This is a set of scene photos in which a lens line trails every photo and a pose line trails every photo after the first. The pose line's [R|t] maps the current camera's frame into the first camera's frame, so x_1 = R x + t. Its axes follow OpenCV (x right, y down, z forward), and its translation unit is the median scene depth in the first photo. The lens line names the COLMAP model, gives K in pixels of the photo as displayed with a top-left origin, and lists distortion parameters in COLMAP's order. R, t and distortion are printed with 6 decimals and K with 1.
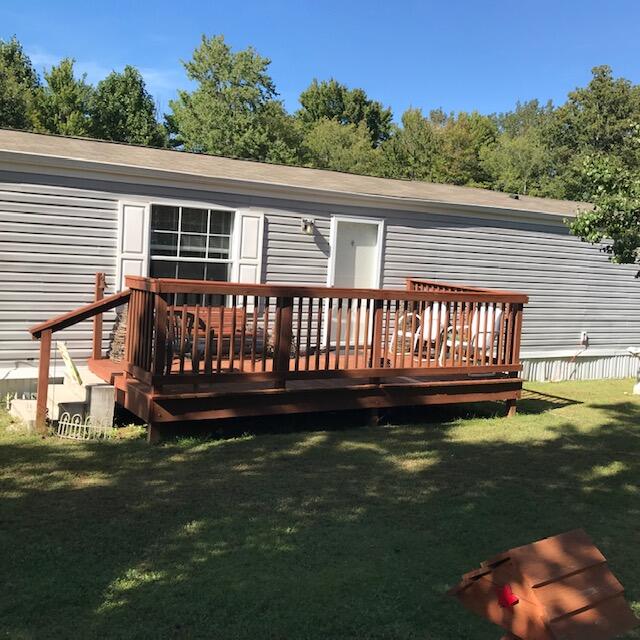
lens RADIAL K [[725.9, 0, 318.1], [0, 725.9, 322.8], [0, 0, 1]] dist [-0.036226, 0.000000]
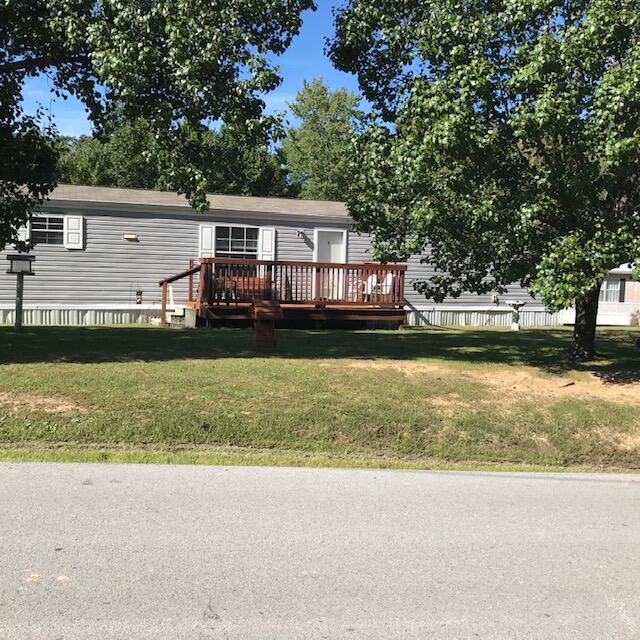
lens RADIAL K [[725.9, 0, 320.7], [0, 725.9, 319.5], [0, 0, 1]] dist [-0.036226, 0.000000]
pose [[0.984826, -0.018241, -0.172581, 0.375604], [0.013686, 0.999527, -0.027548, 0.147150], [0.173002, 0.024768, 0.984610, -0.876241]]
